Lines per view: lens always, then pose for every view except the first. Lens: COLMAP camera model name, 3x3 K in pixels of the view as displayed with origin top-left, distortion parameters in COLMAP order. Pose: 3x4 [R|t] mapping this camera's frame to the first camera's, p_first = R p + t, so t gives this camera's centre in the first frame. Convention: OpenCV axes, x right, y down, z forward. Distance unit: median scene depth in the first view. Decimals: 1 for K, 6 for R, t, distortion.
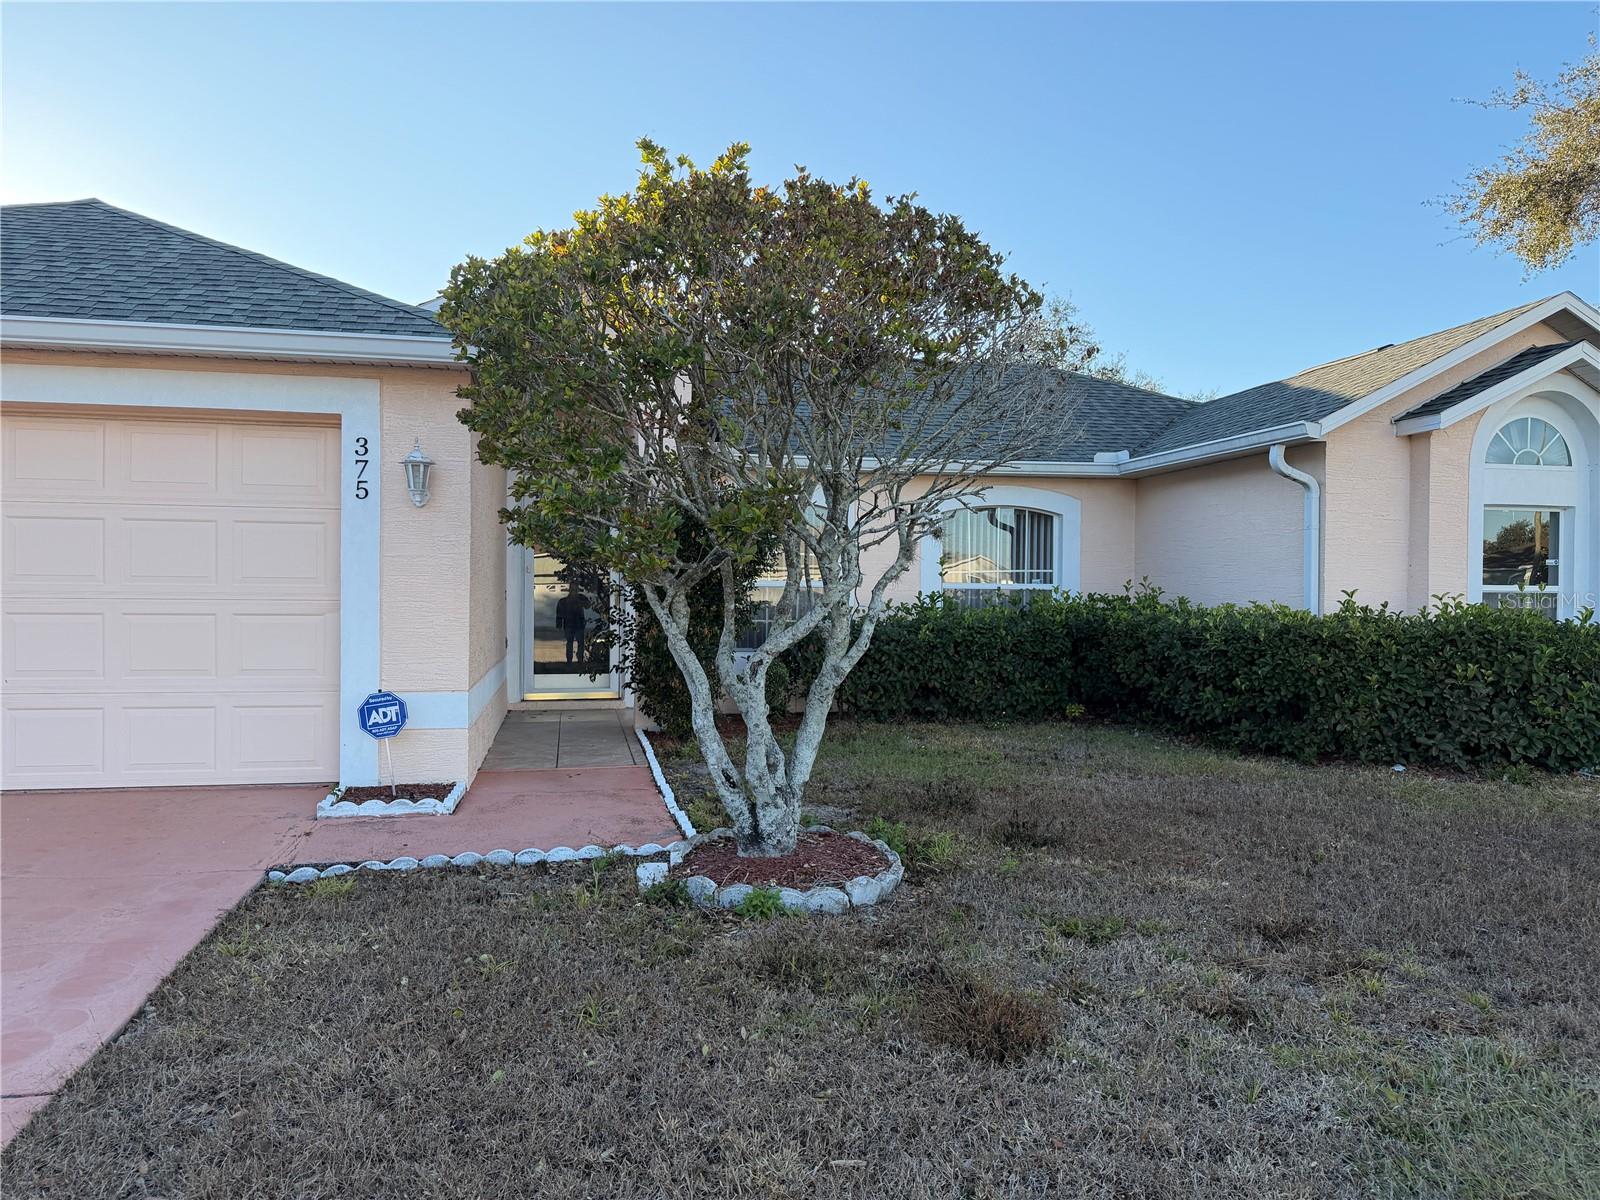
lens RADIAL K [[1130.1, 0, 802.6], [0, 1130.1, 605.2], [0, 0, 1]] dist [0.049195, -0.049751]
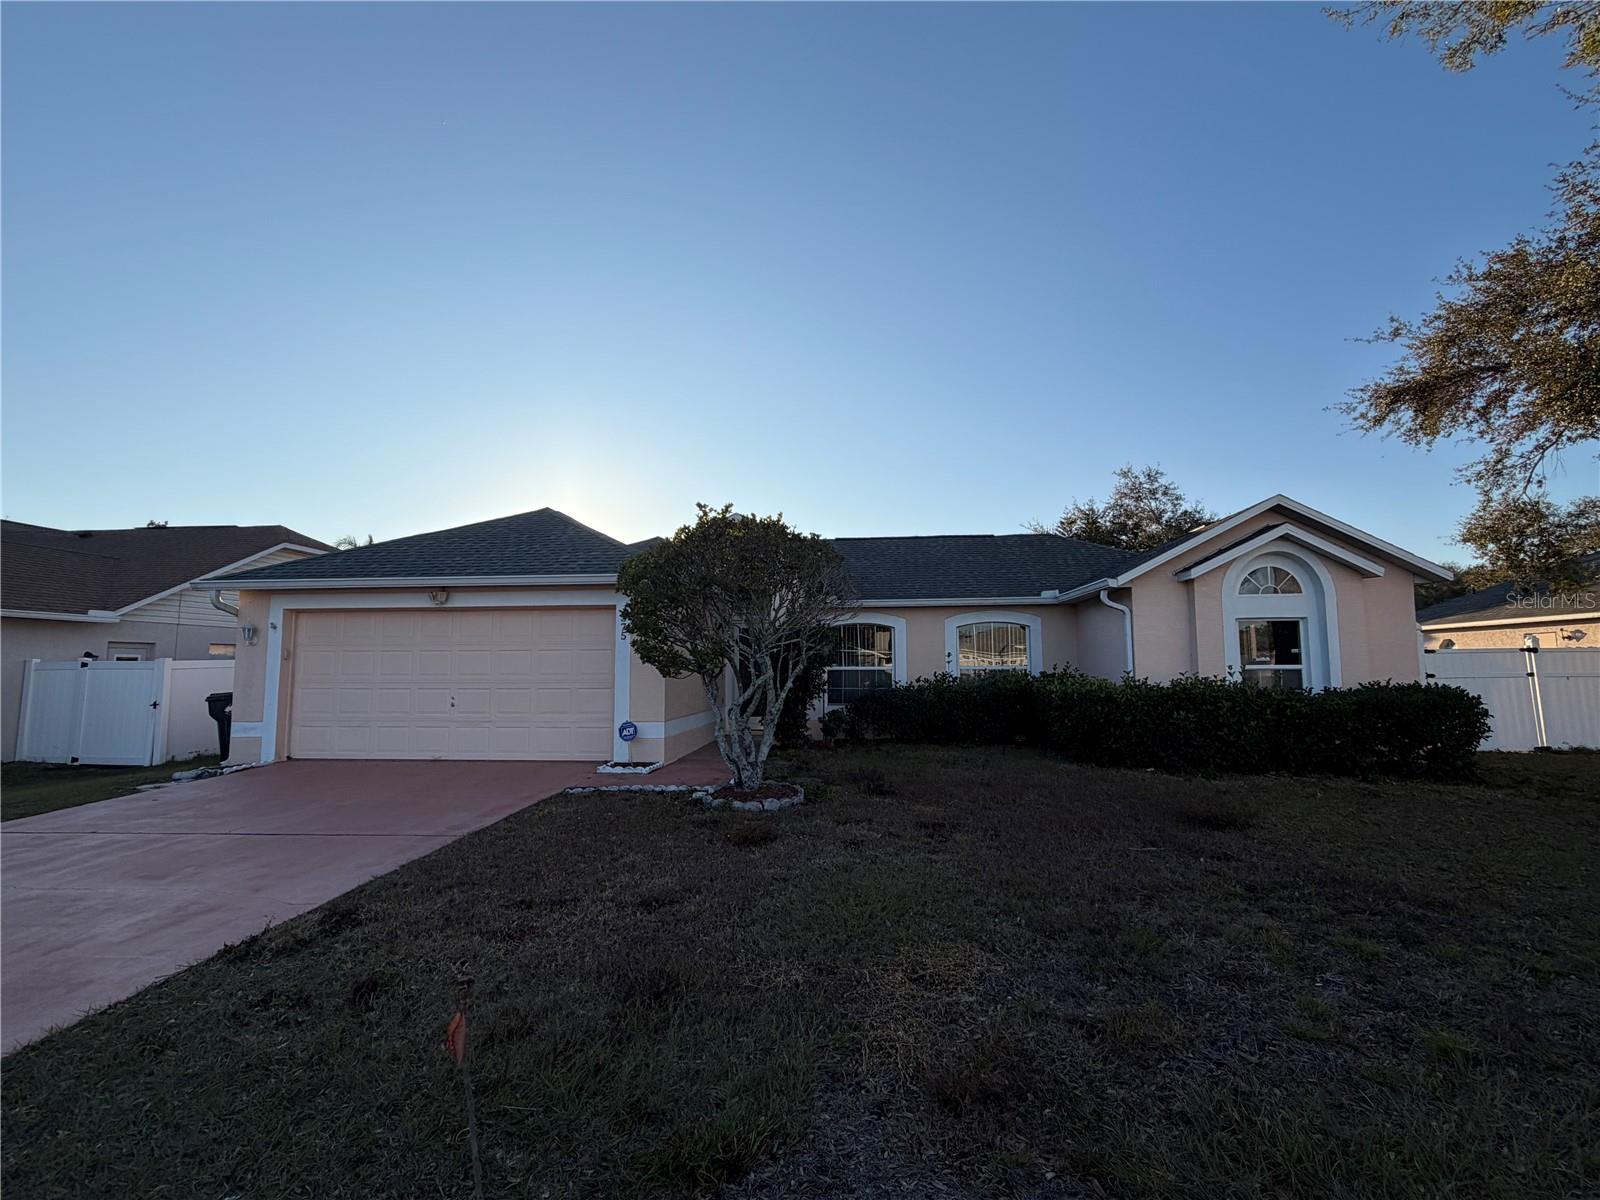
lens RADIAL K [[756.1, 0, 797.4], [0, 756.1, 597.2], [0, 0, 1]] dist [-0.014386, -0.000536]
pose [[0.952453, -0.042159, -0.301754, 0.363419], [0.011485, 0.994644, -0.102716, -0.013065], [0.304469, 0.094367, 0.947836, -0.327866]]
